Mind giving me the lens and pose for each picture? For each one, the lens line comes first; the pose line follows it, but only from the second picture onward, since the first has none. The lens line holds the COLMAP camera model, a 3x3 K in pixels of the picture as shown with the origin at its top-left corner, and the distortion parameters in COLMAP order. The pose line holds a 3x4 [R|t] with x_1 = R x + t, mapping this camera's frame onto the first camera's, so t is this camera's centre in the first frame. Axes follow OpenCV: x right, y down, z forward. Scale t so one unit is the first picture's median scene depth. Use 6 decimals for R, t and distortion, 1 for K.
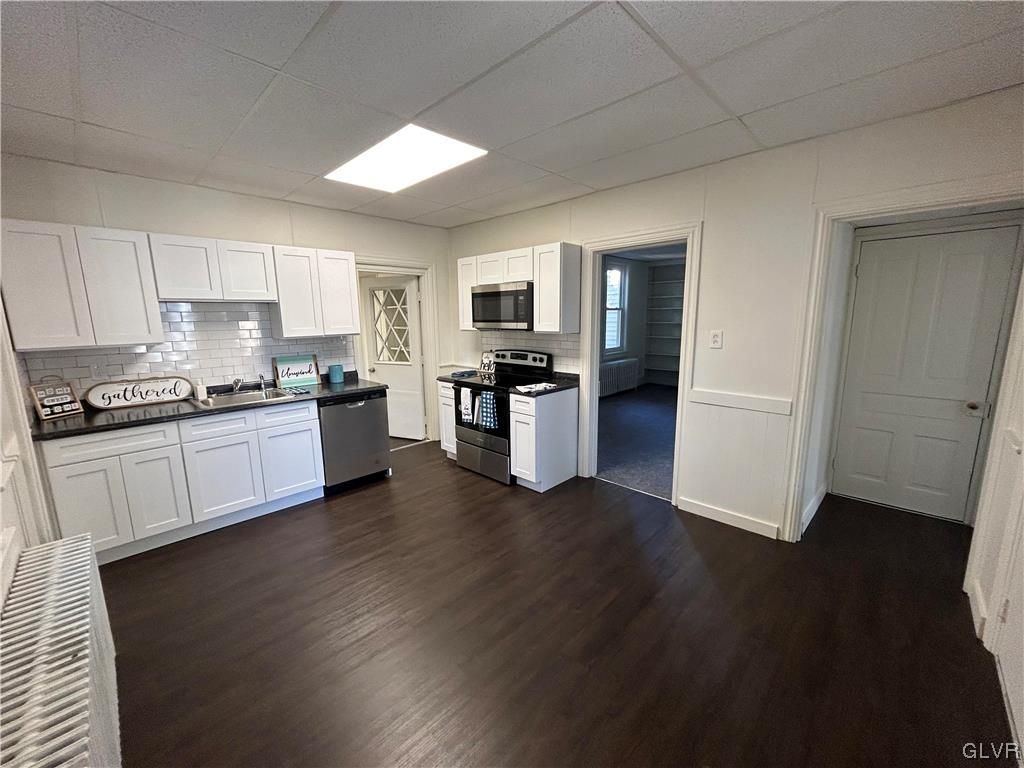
lens RADIAL K [[409.6, 0, 512.0], [0, 409.6, 384.0], [0, 0, 1]] dist [0.000430, 0.000412]
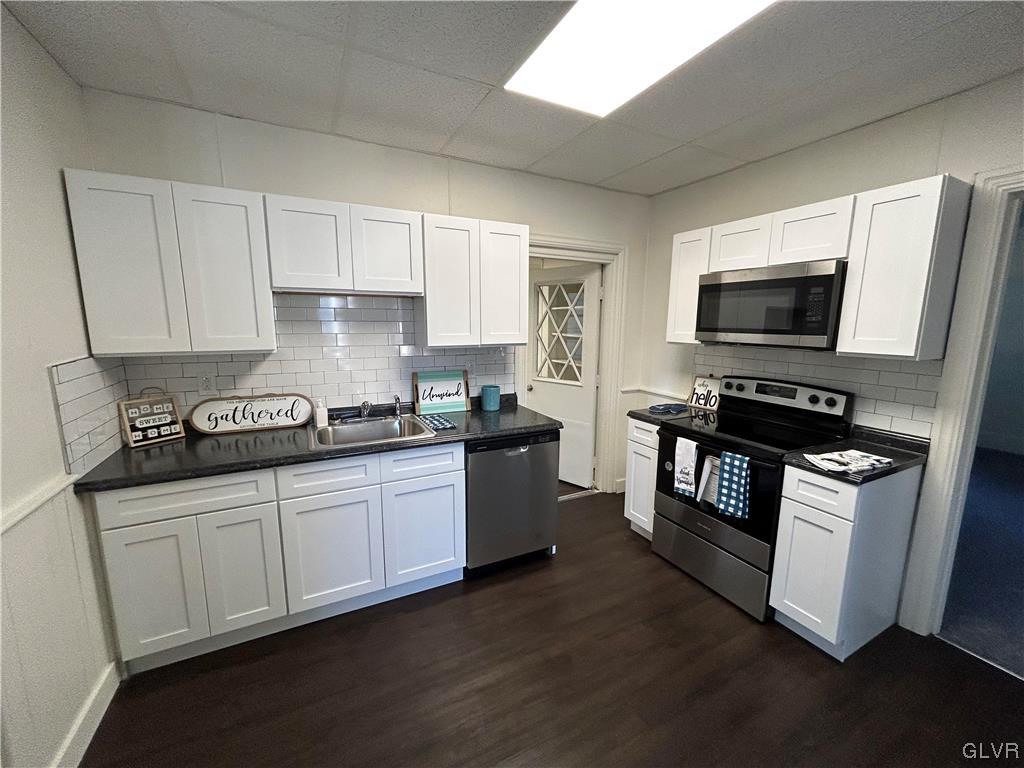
lens RADIAL K [[409.9, 0, 512.0], [0, 409.9, 384.0], [0, 0, 1]] dist [-0.000281, -0.000070]
pose [[0.946036, 0.070240, -0.316358, -0.181496], [-0.074049, 0.997255, -0.000018, -0.055889], [0.315488, 0.023444, 0.948640, 0.356114]]
